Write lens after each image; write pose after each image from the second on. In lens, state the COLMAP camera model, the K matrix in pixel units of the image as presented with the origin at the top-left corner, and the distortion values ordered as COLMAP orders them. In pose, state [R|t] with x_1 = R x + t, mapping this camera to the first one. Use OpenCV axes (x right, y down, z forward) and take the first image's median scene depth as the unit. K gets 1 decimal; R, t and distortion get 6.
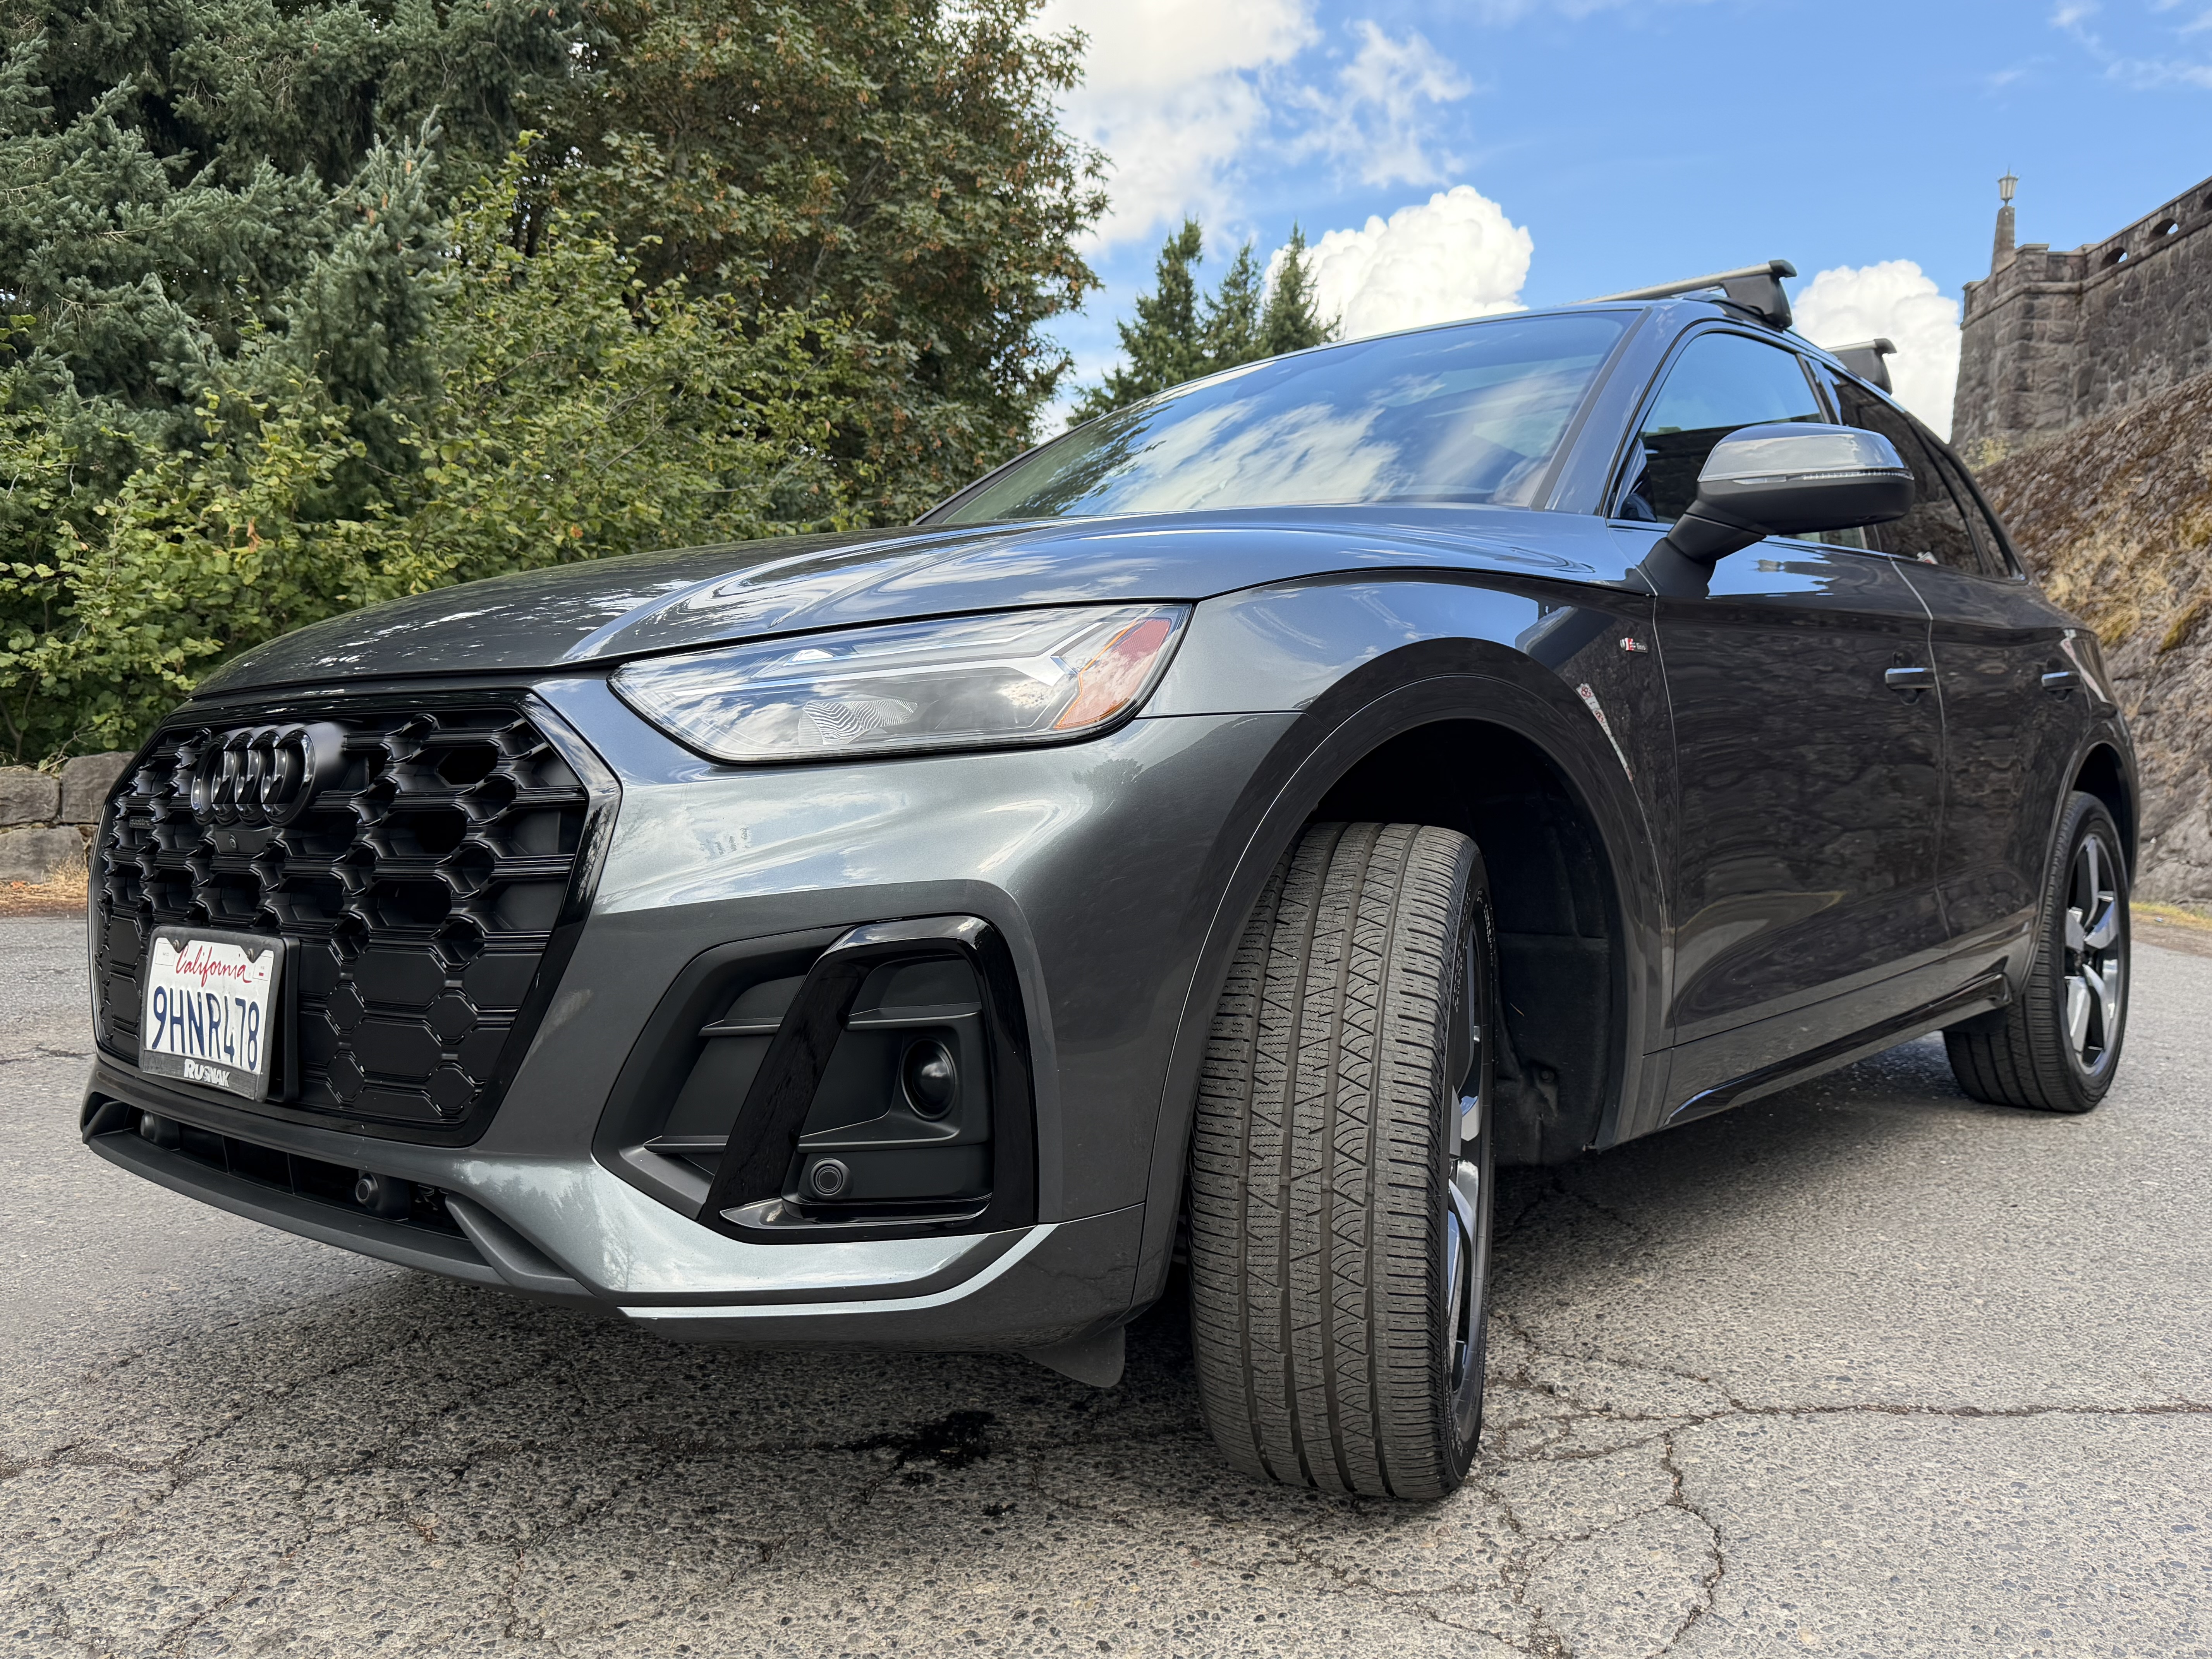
lens RADIAL K [[1776.8, 0, 1114.0], [0, 1776.8, 836.3], [0, 0, 1]] dist [0.080607, -0.156364]
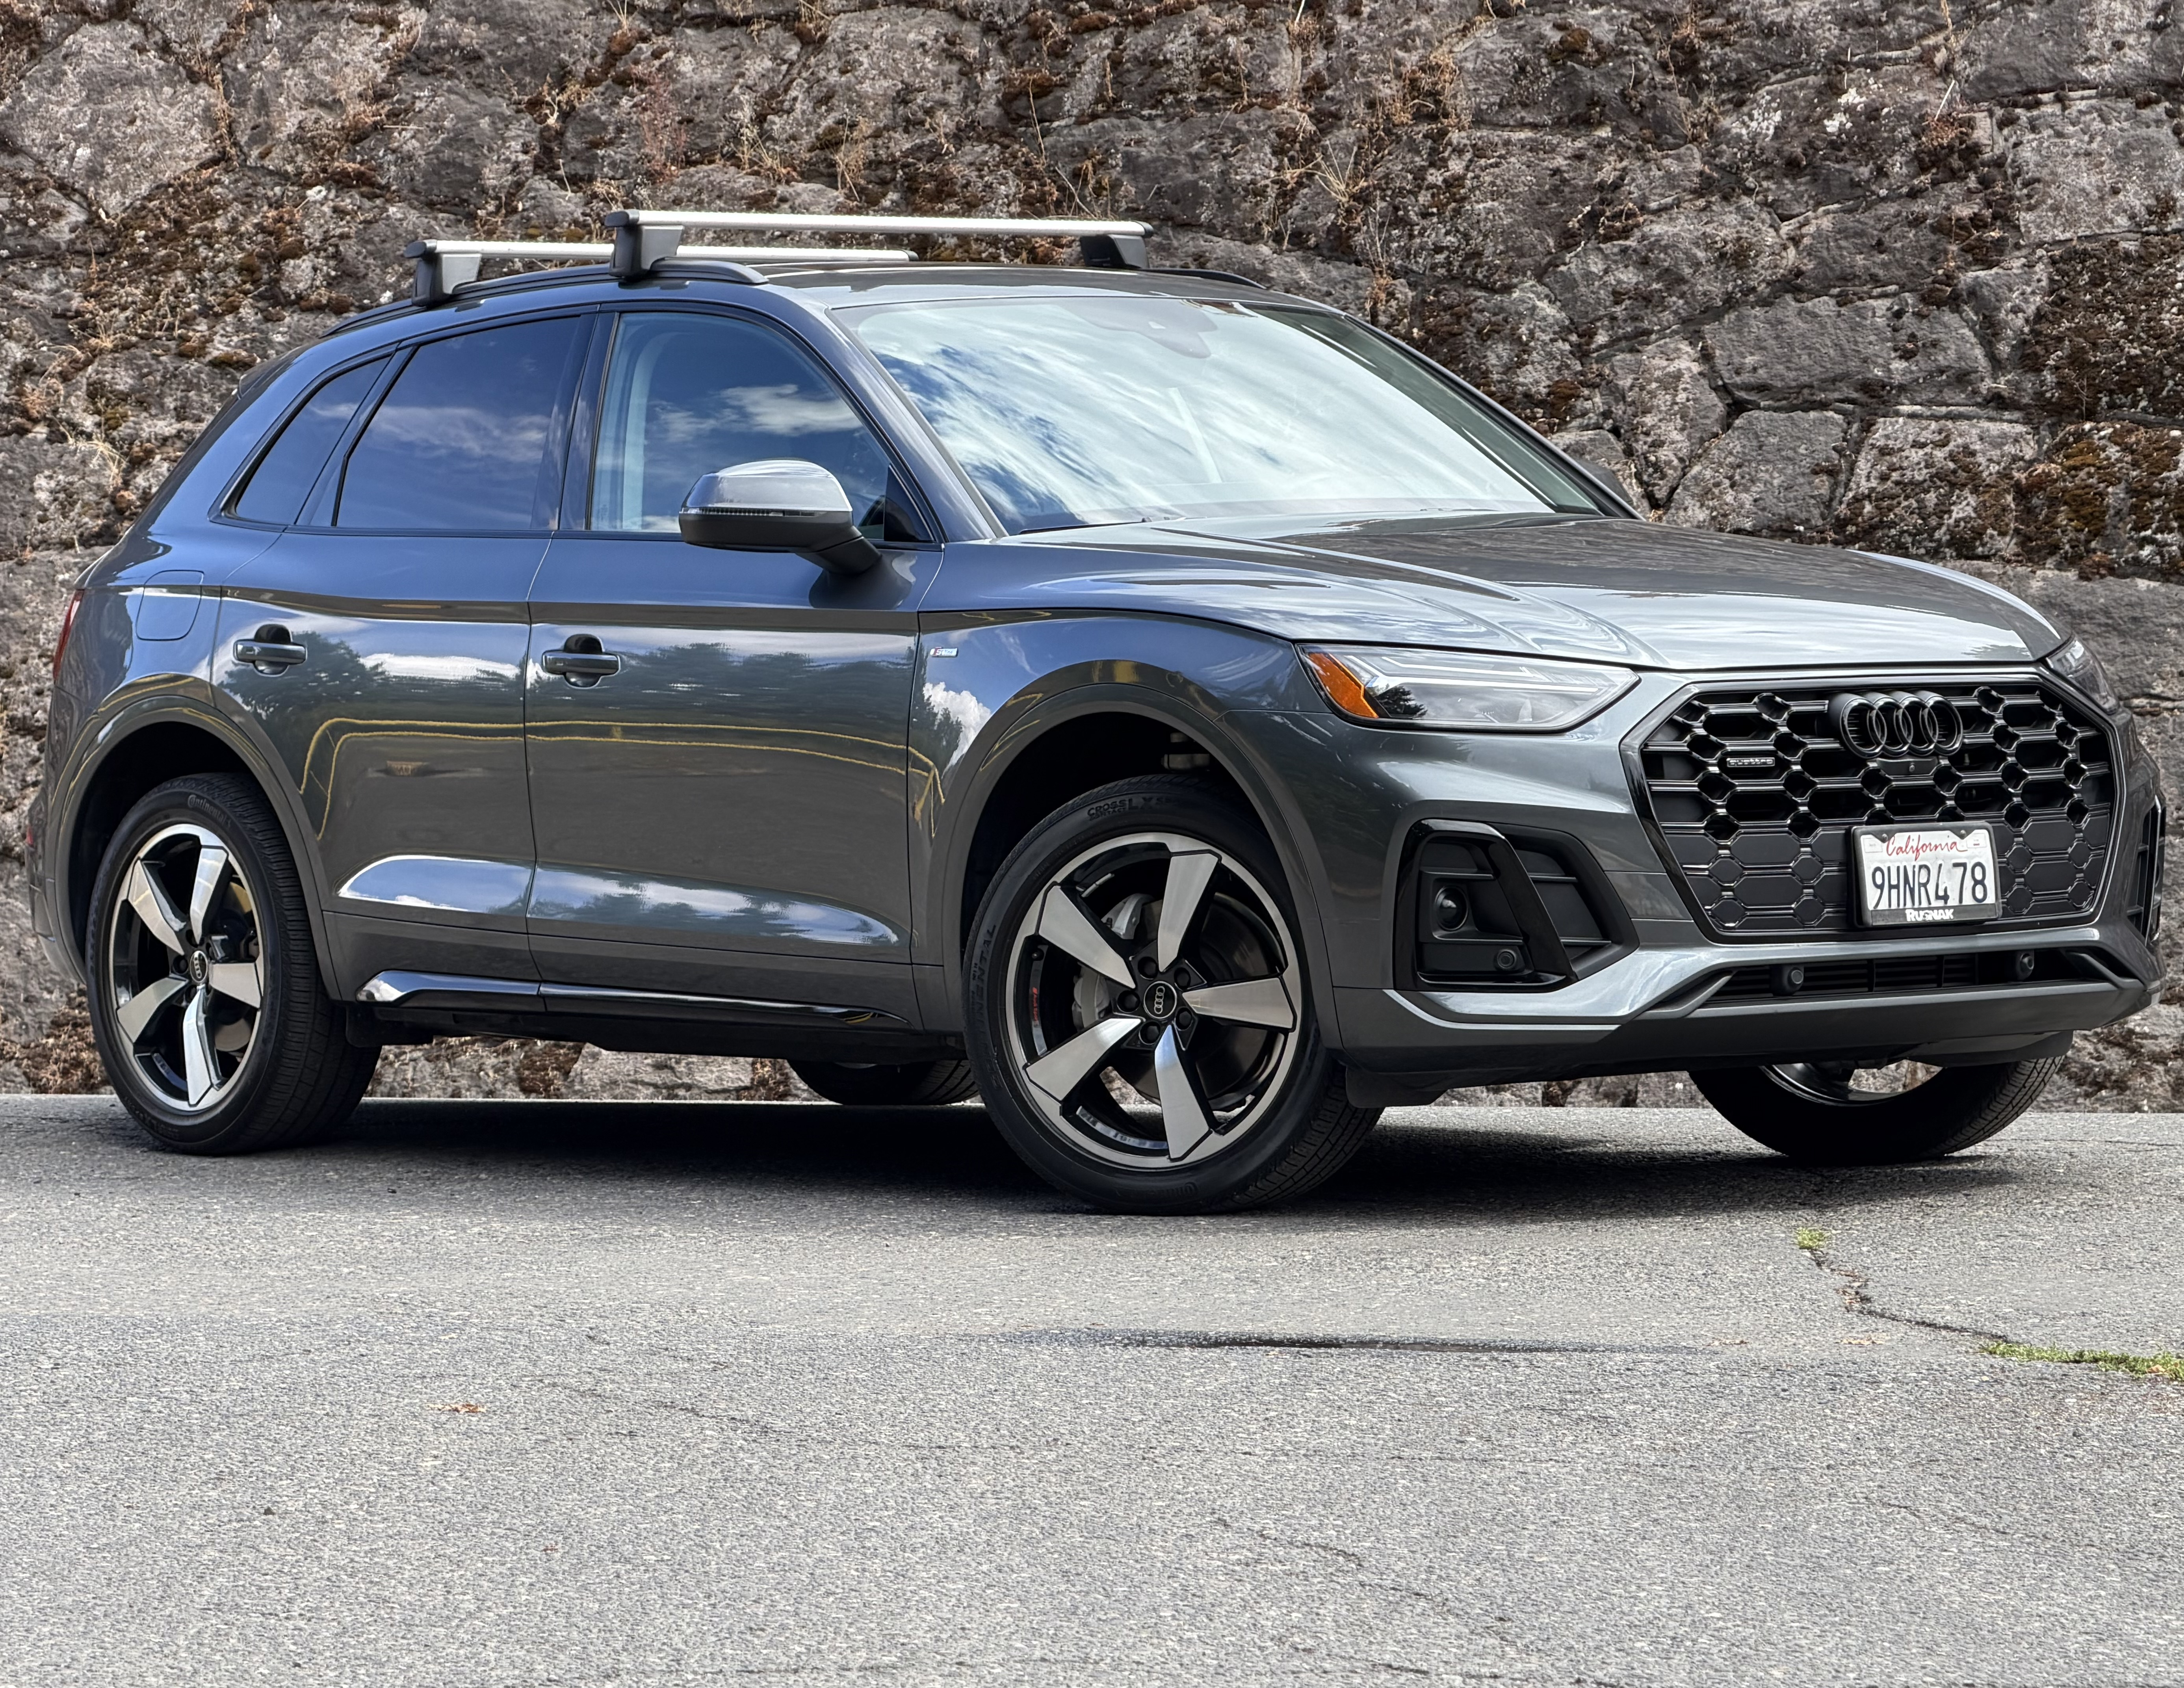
lens RADIAL K [[7721.5, 0, 1092.0], [0, 7721.5, 844.0], [0, 0, 1]] dist [0.156833, 2.934966]
pose [[0.163151, -0.018625, 0.986425, -6.843037], [0.048177, 0.998779, 0.010890, -0.036135], [-0.985424, 0.045746, 0.163850, 0.574193]]
